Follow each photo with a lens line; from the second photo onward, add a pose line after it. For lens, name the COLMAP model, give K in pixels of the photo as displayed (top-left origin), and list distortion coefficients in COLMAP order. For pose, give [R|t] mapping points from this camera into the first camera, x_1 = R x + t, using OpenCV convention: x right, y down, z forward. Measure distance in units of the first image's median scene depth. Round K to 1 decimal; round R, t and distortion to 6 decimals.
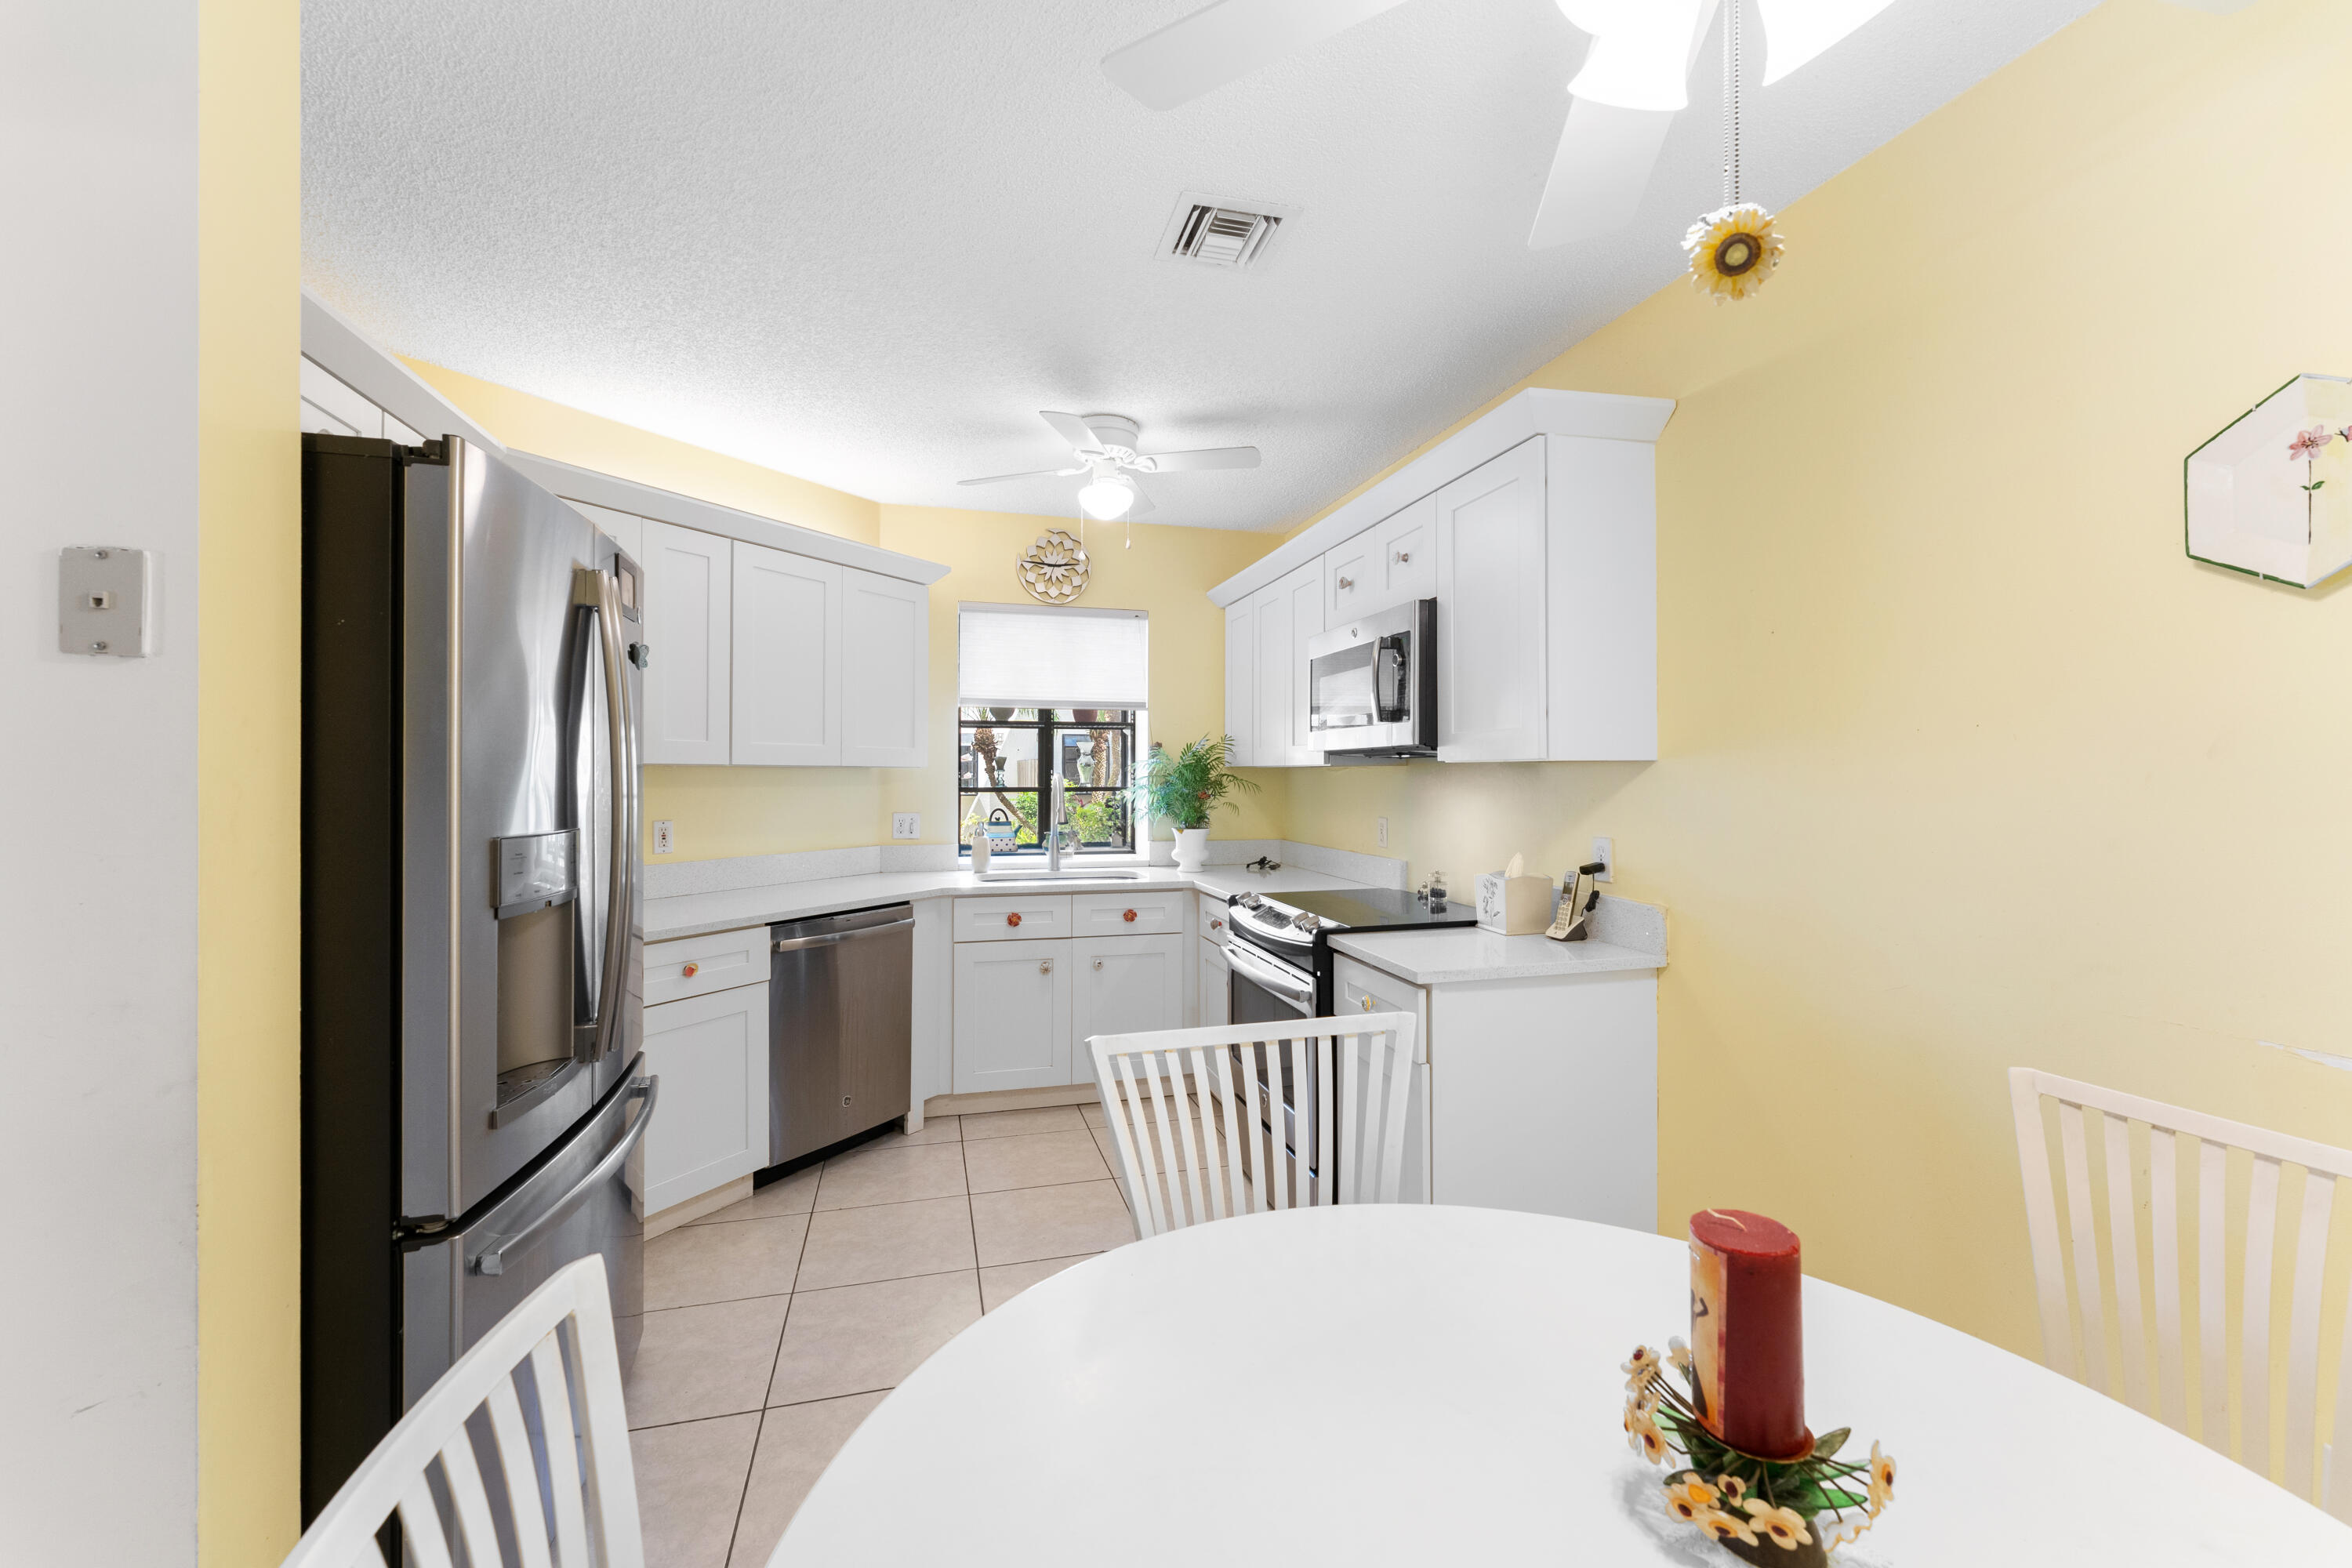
lens RADIAL K [[957.0, 0, 1174.2], [0, 957.0, 762.4], [0, 0, 1]] dist [-0.002505, -0.001514]
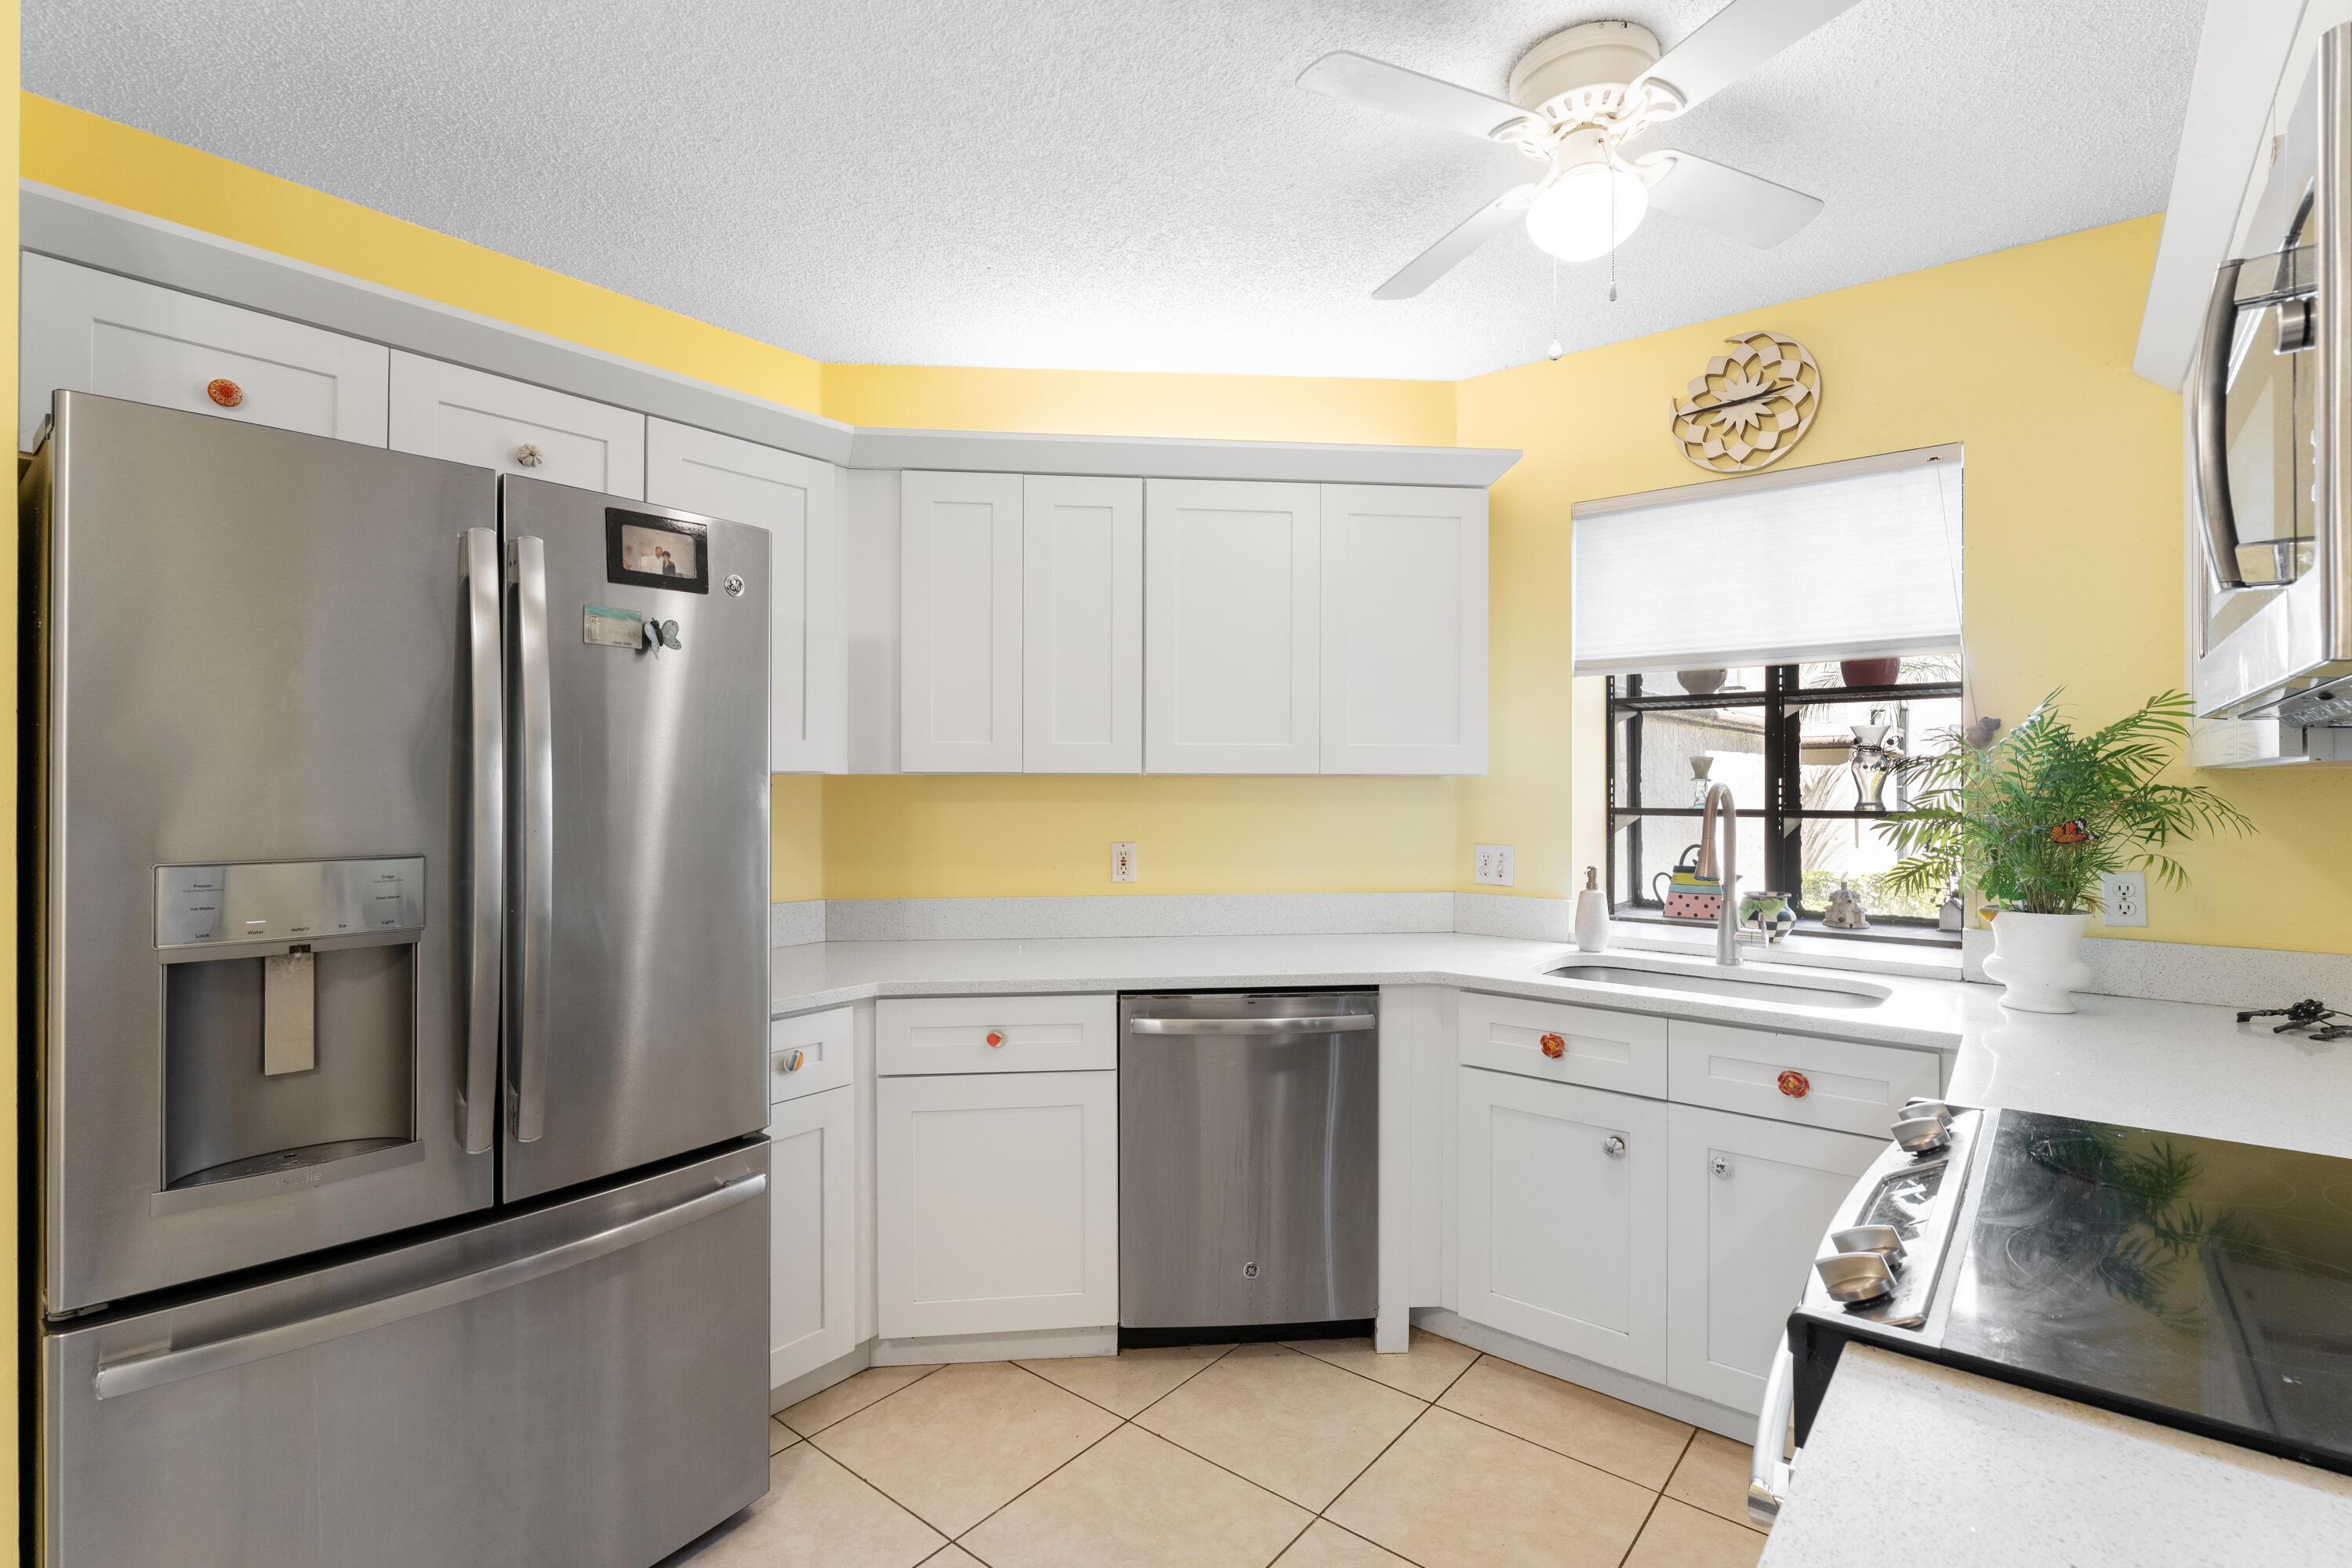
lens RADIAL K [[1077.0, 0, 1176.3], [0, 1077.0, 775.8], [0, 0, 1]] dist [0.001096, -0.000354]
pose [[0.583566, -0.007547, -0.812030, 0.214129], [0.009215, 0.999954, -0.002671, 0.006061], [0.812013, -0.005924, 0.583609, 0.446795]]
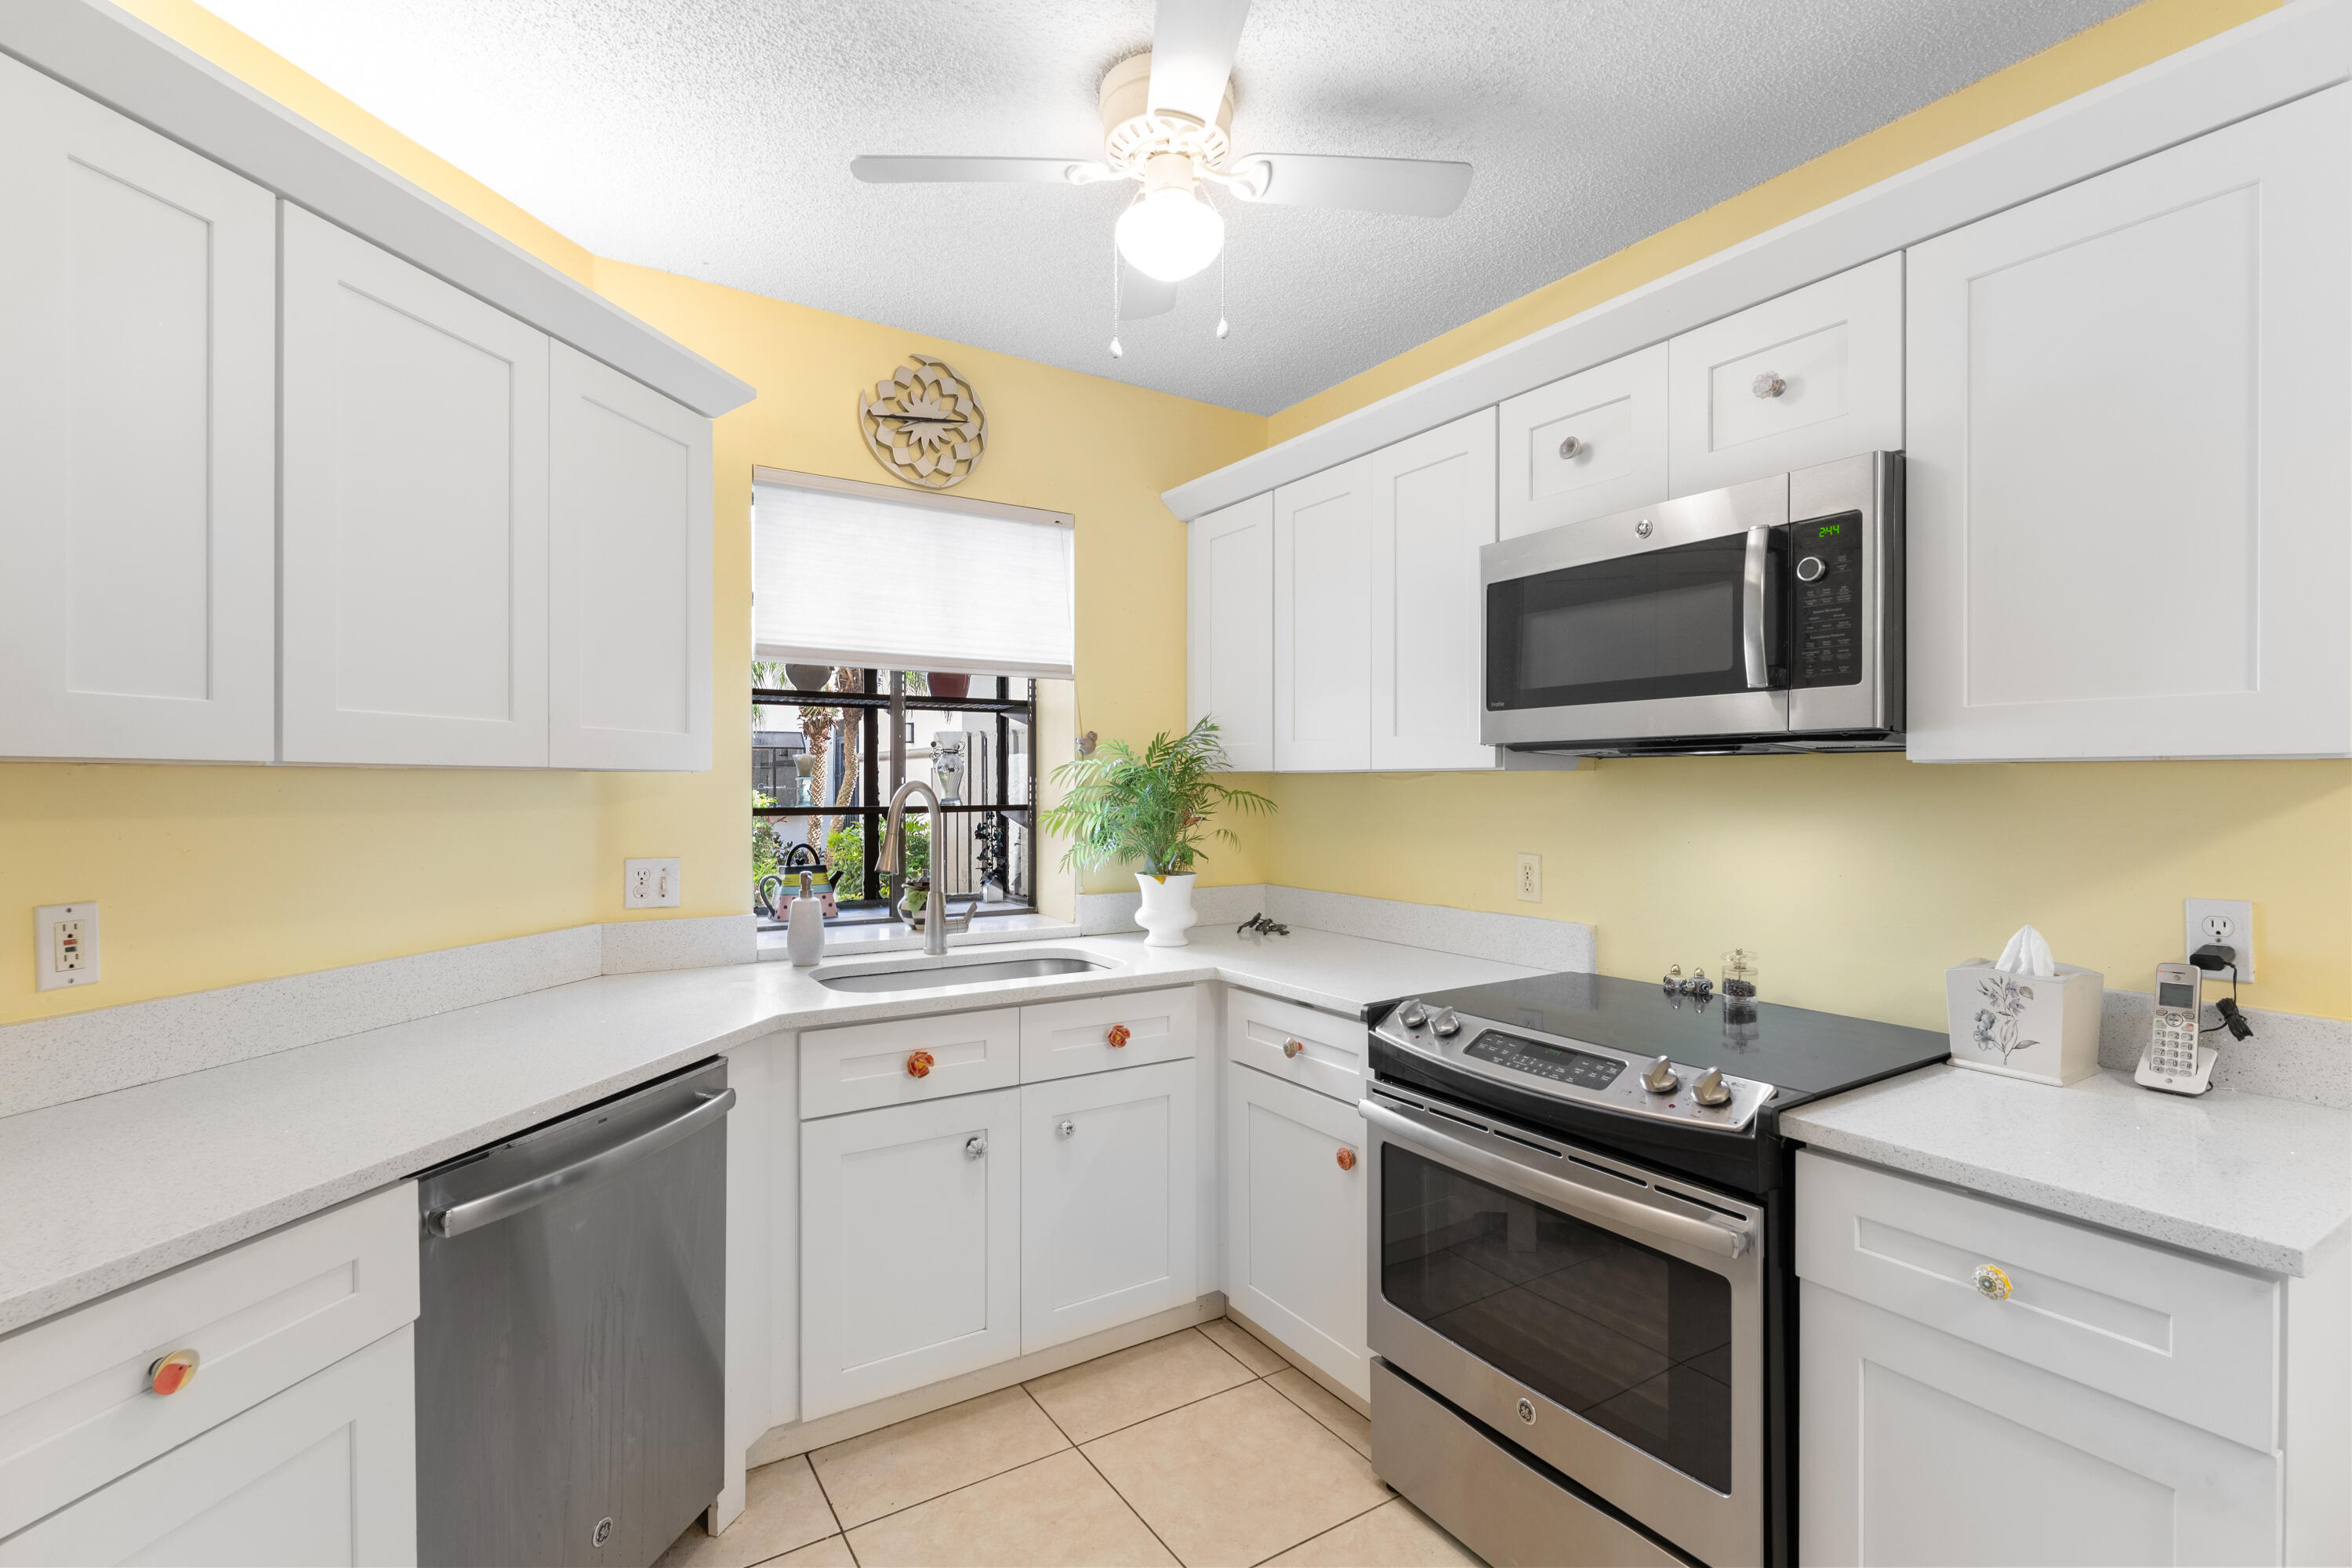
lens RADIAL K [[1077.0, 0, 1167.5], [0, 1077.0, 787.1], [0, 0, 1]] dist [0.001096, -0.000354]
pose [[0.954898, -0.001402, 0.296931, -0.209238], [-0.003037, 0.999890, 0.014489, 0.004704], [-0.296919, -0.014737, 0.954789, 0.396270]]
